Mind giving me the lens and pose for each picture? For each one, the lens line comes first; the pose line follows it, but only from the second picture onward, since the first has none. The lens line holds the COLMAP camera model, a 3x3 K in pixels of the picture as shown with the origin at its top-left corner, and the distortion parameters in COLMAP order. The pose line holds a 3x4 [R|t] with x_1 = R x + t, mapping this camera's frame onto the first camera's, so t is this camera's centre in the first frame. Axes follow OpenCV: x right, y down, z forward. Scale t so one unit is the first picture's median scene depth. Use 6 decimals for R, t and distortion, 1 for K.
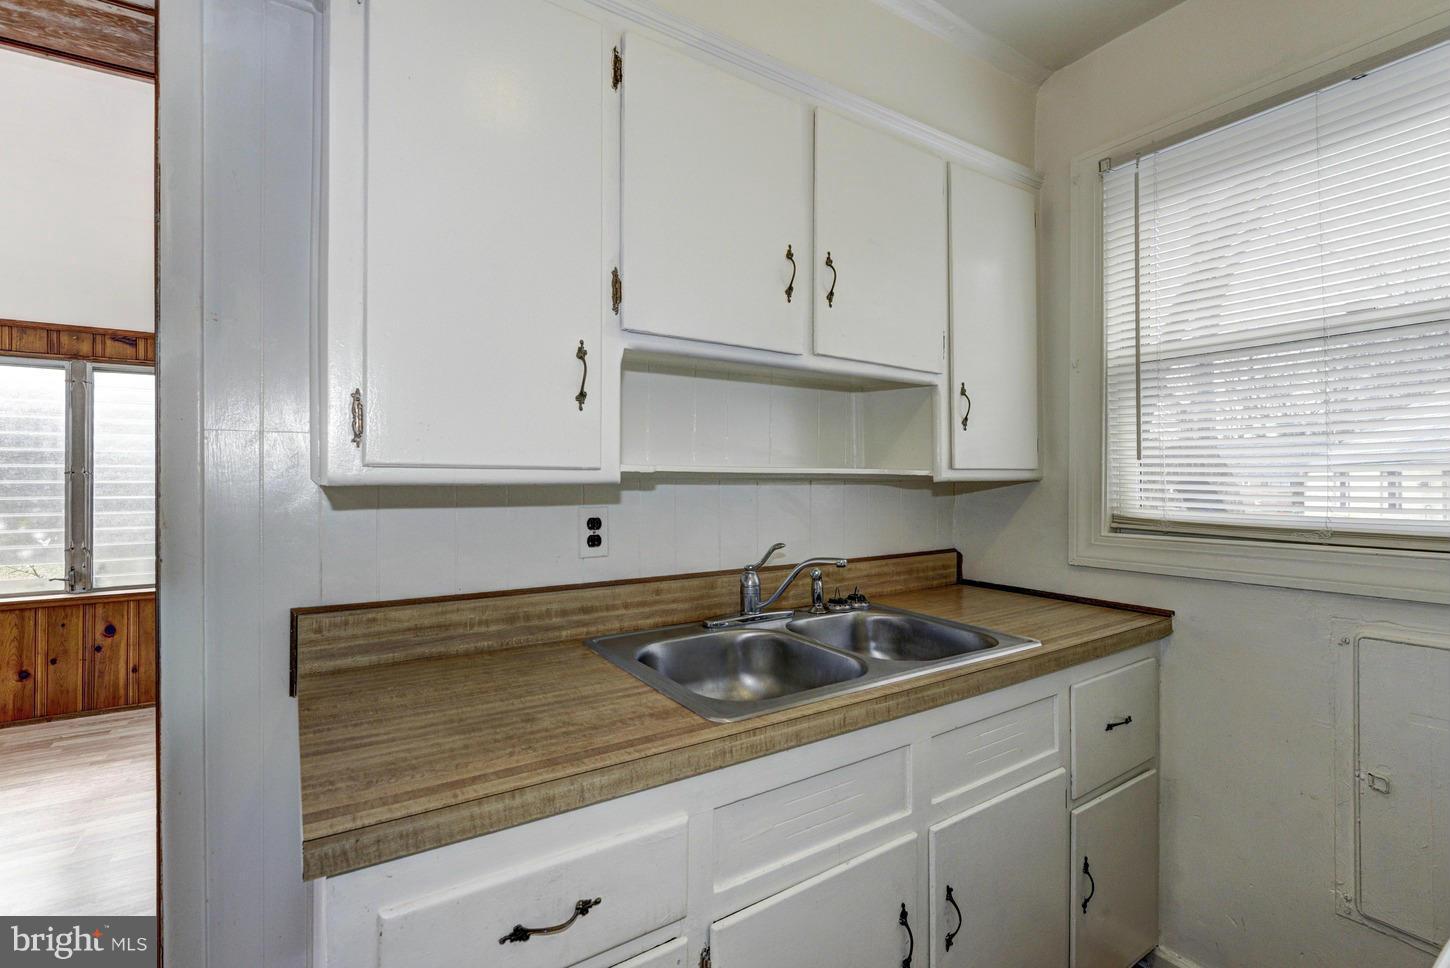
lens RADIAL K [[671.0, 0, 698.0], [0, 671.0, 474.3], [0, 0, 1]] dist [0.001960, -0.000204]
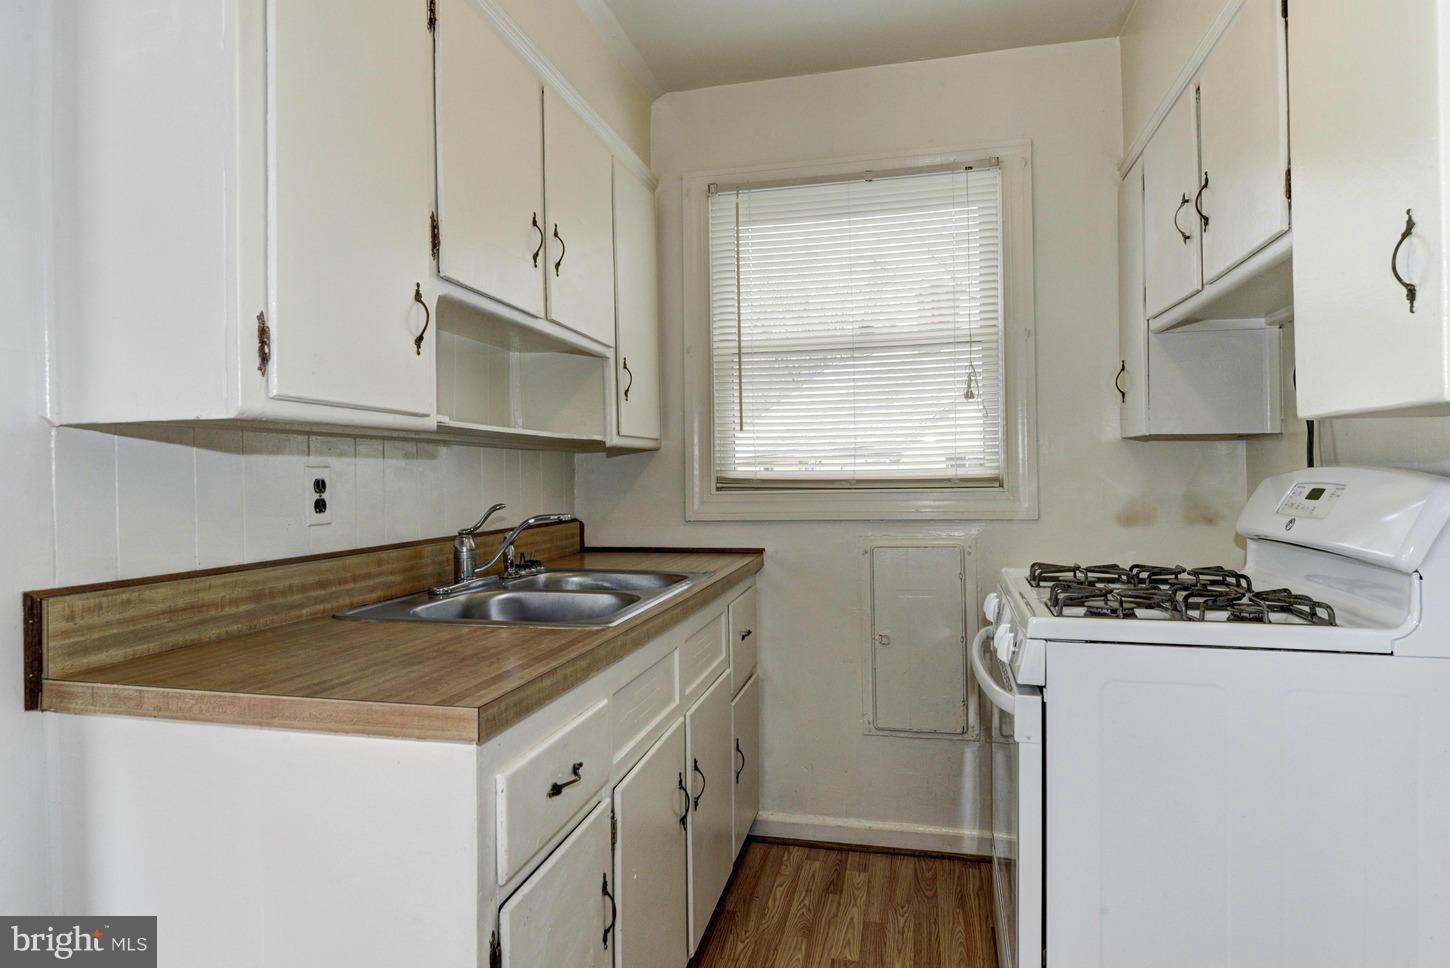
lens RADIAL K [[928.7, 0, 693.2], [0, 928.7, 468.6], [0, 0, 1]] dist [-0.000115, -0.000095]
pose [[0.718093, -0.000082, 0.695947, -0.658544], [0.008497, 0.999926, -0.008650, 0.067719], [-0.695896, 0.012125, 0.718041, -0.195049]]
